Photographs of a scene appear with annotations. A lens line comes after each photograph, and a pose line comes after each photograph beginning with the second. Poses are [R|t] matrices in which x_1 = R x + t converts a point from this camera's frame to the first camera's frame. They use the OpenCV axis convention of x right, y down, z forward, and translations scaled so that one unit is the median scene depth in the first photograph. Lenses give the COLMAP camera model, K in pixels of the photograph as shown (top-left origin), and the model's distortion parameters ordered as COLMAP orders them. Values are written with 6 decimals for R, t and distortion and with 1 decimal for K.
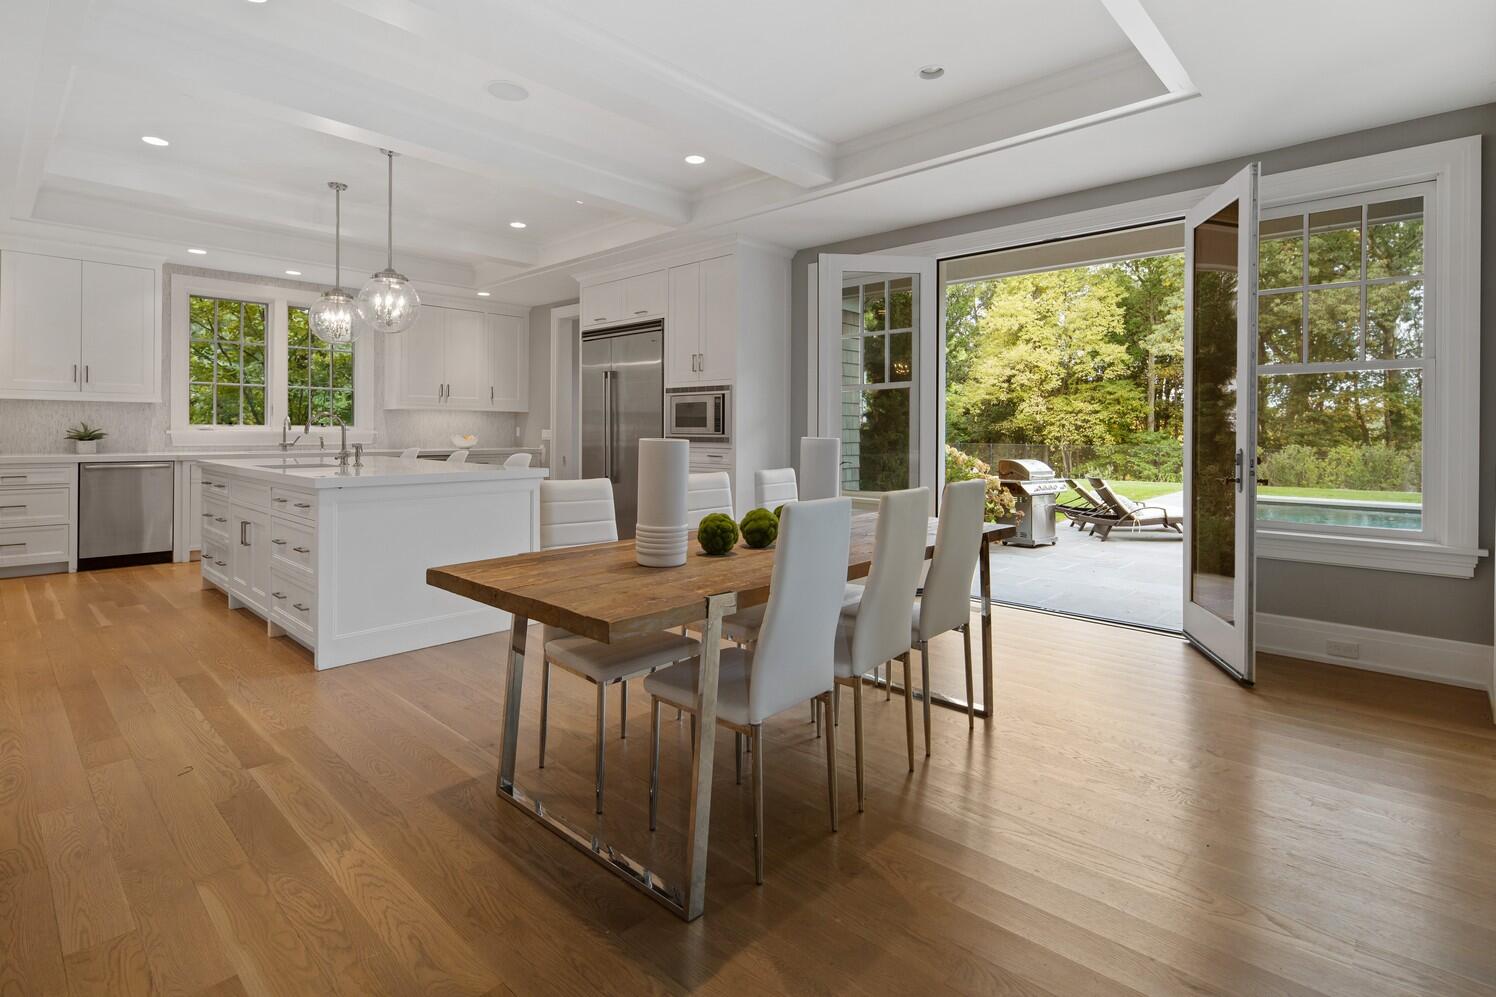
lens RADIAL K [[728.8, 0, 746.7], [0, 728.8, 432.7], [0, 0, 1]] dist [0.008506, -0.003747]
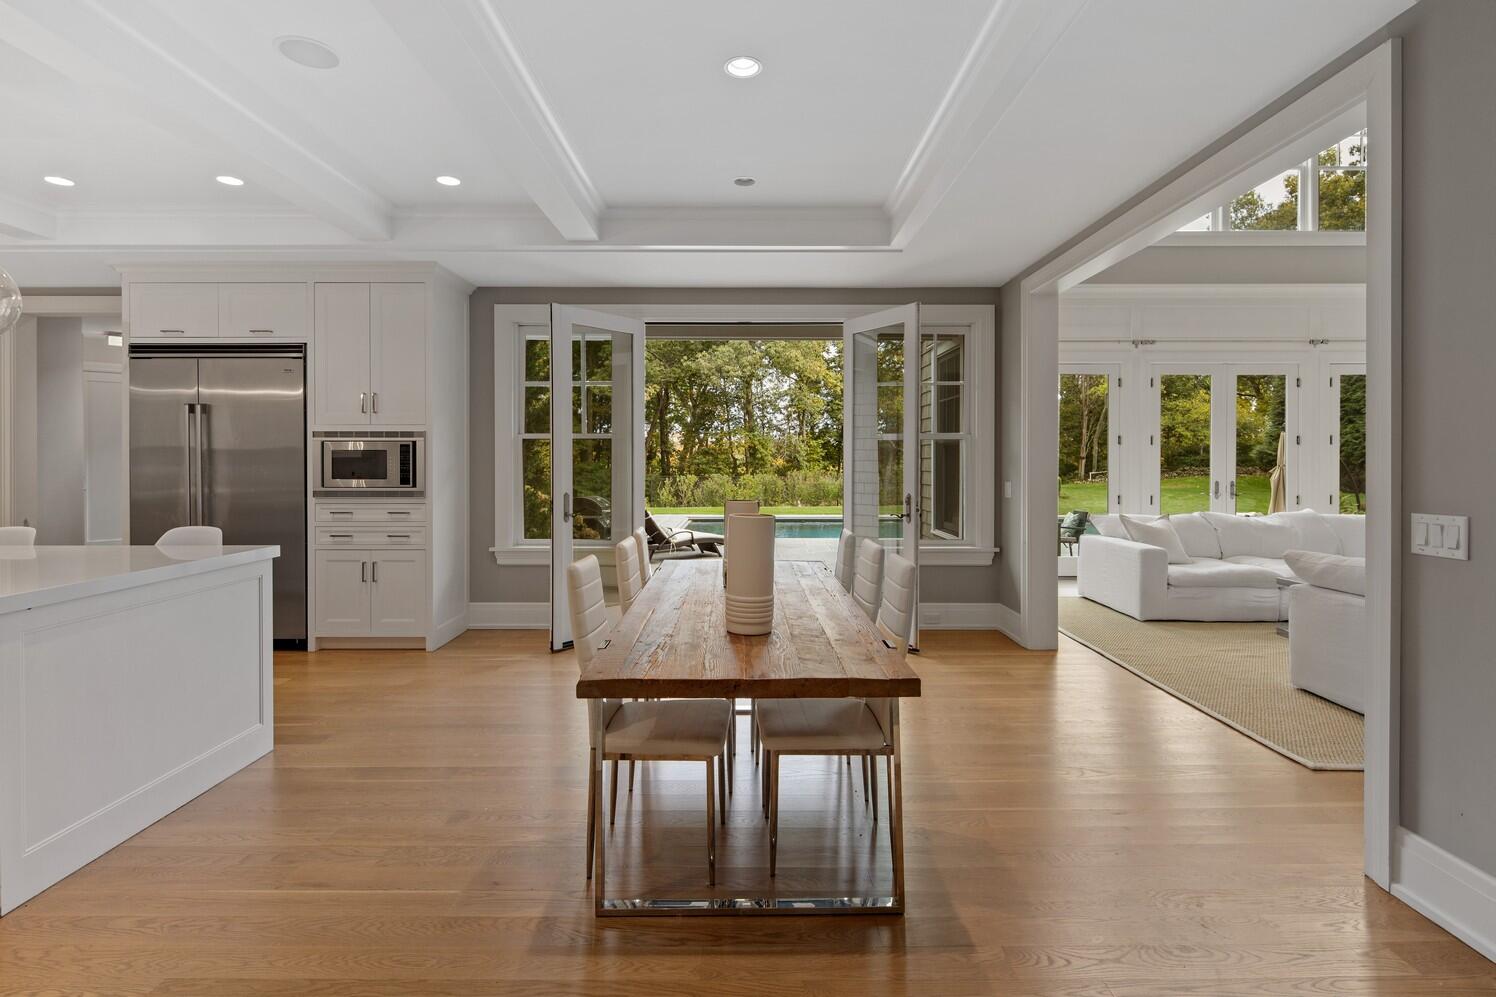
lens RADIAL K [[728.8, 0, 753.0], [0, 728.8, 465.4], [0, 0, 1]] dist [0.008506, -0.003747]
pose [[0.727512, -0.008396, 0.686044, -0.242725], [0.004721, 0.999963, 0.007232, -0.020469], [-0.686079, -0.002023, 0.727524, 0.062492]]
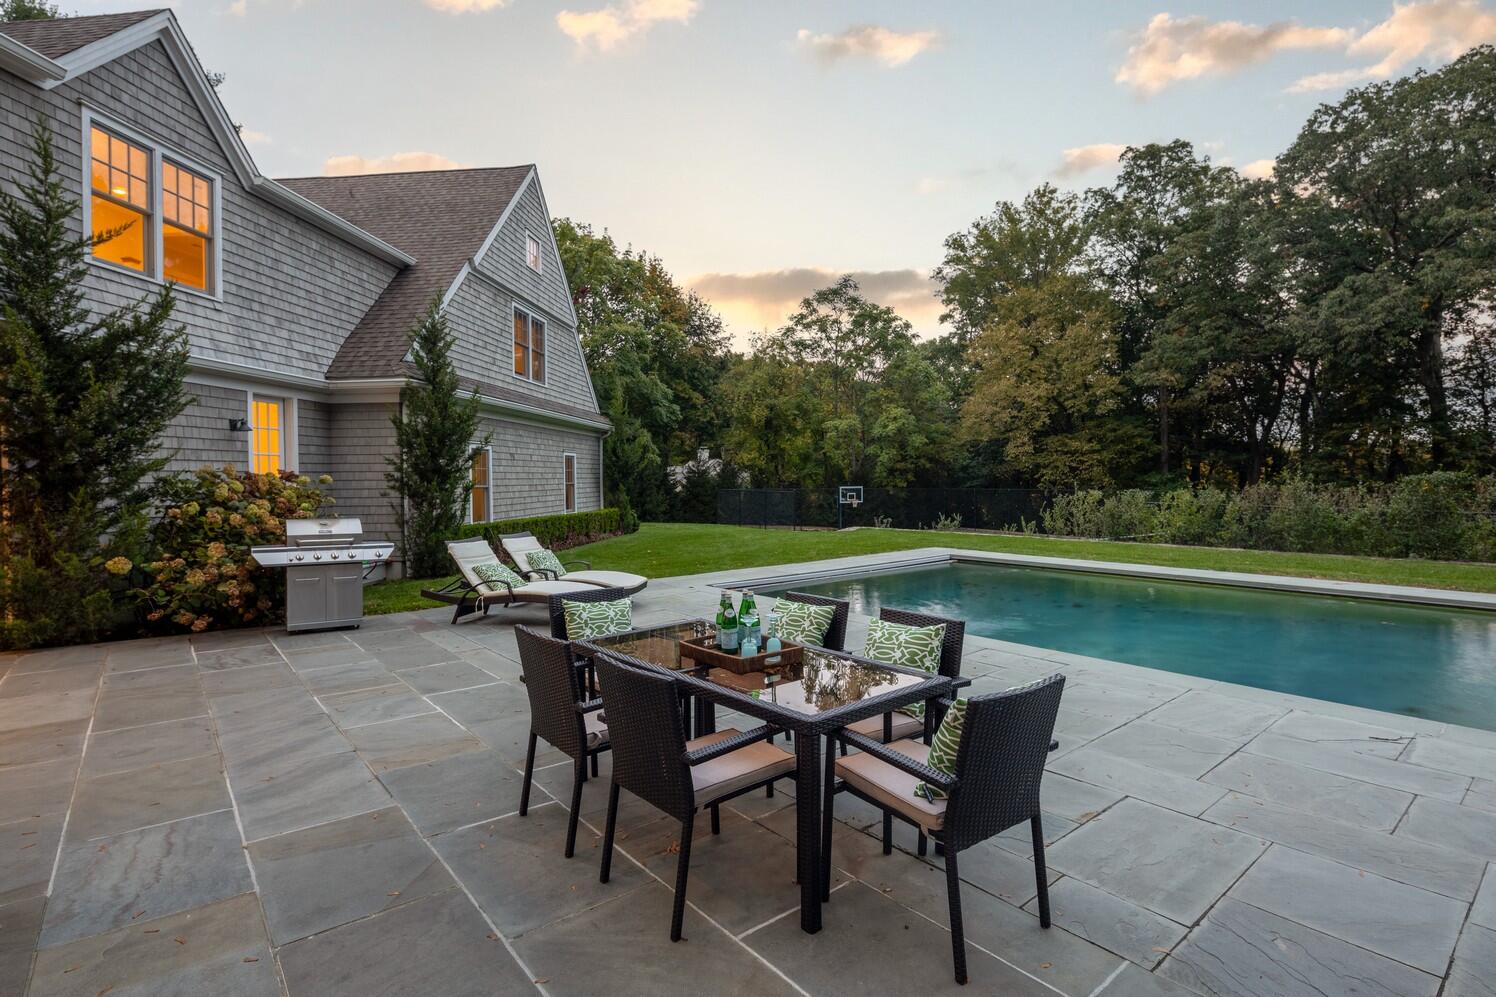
lens RADIAL K [[728.8, 0, 751.2], [0, 728.8, 493.6], [0, 0, 1]] dist [0.008506, -0.003747]
pose [[0.991580, -0.010251, -0.129093, 1.201216], [0.012860, 0.999729, 0.019393, 0.000590], [0.128859, -0.020890, 0.991443, 0.388031]]
